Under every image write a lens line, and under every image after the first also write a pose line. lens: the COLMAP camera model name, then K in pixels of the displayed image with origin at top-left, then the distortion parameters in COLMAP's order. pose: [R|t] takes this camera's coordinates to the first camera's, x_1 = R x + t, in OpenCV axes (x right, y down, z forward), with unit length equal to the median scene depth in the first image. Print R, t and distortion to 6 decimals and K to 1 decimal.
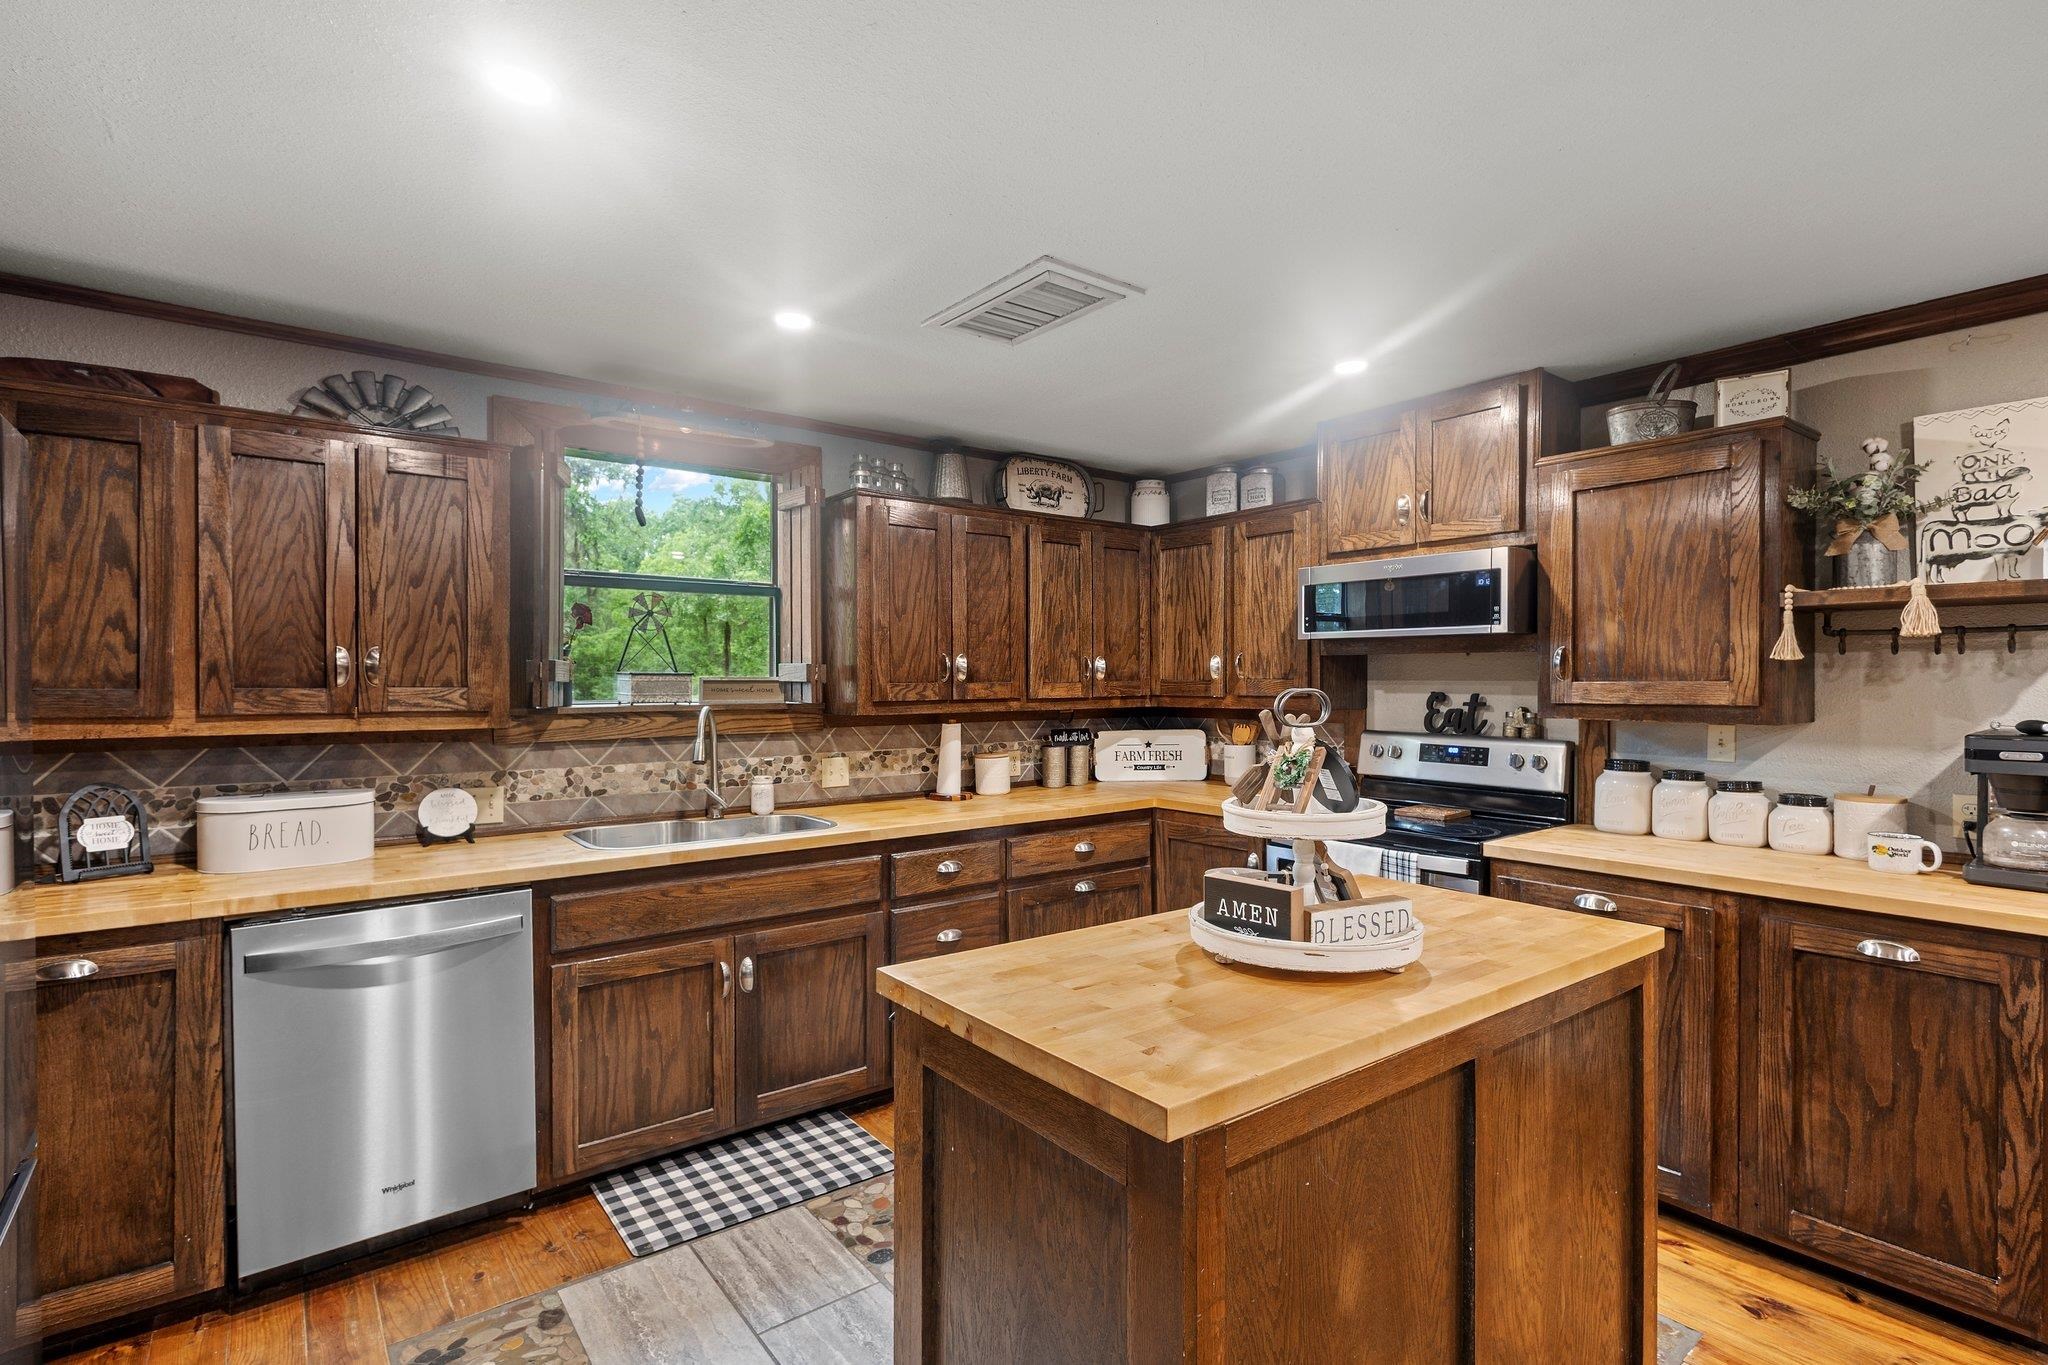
lens RADIAL K [[959.2, 0, 1017.8], [0, 959.2, 686.9], [0, 0, 1]] dist [-0.003490, -0.001126]
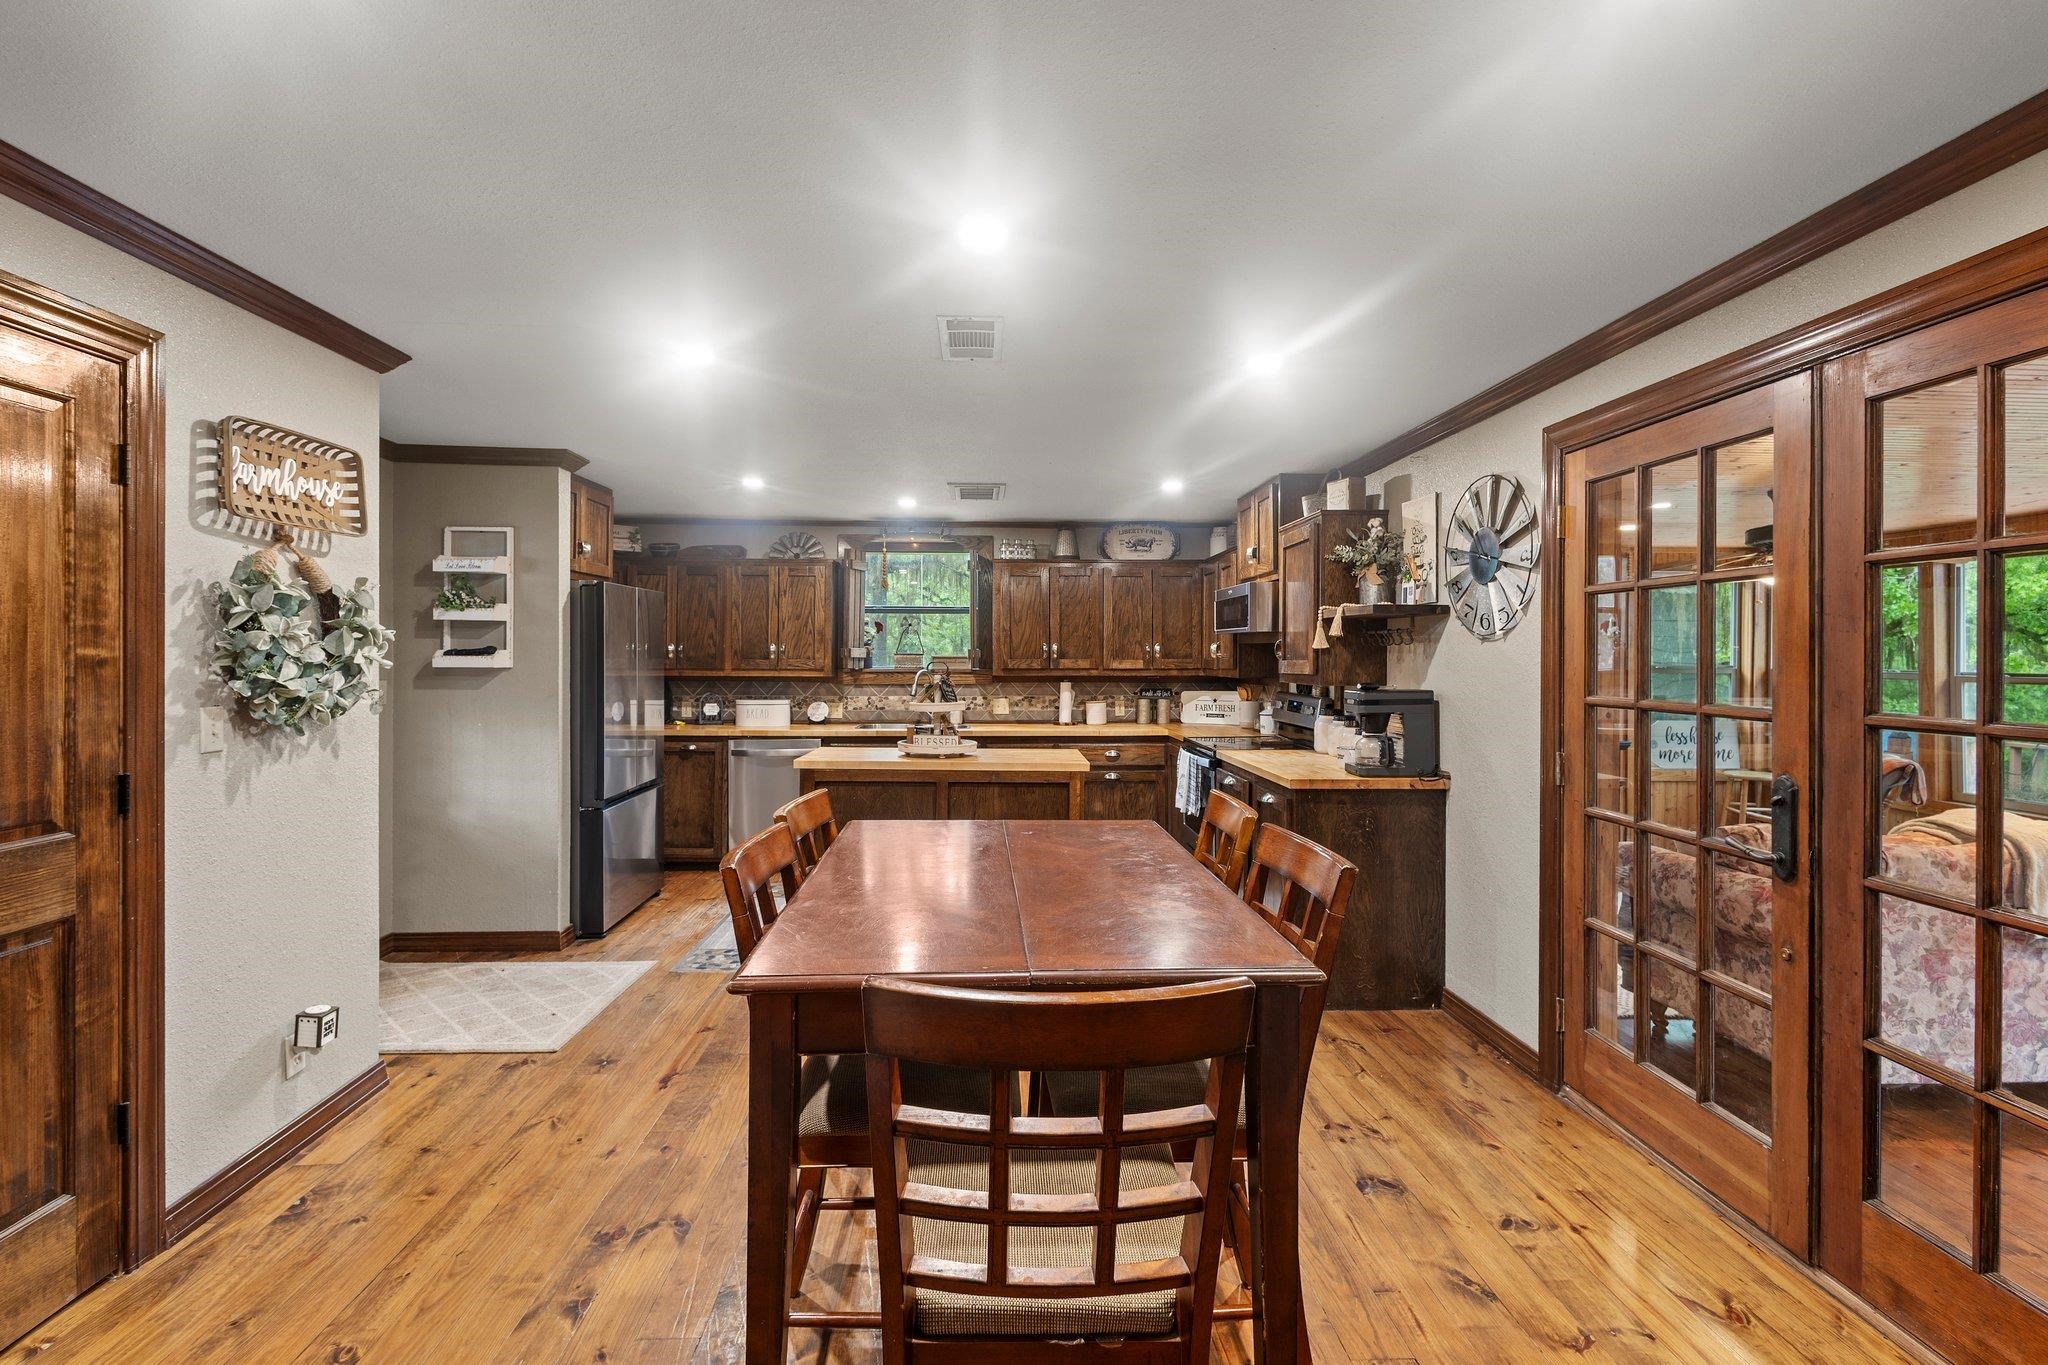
lens RADIAL K [[959.2, 0, 1023.6], [0, 959.2, 666.8], [0, 0, 1]] dist [-0.003490, -0.001126]
pose [[0.816443, 0.012872, -0.577282, 0.942180], [-0.009476, 0.999916, 0.008895, -0.005711], [0.577348, -0.001792, 0.816496, -0.518313]]
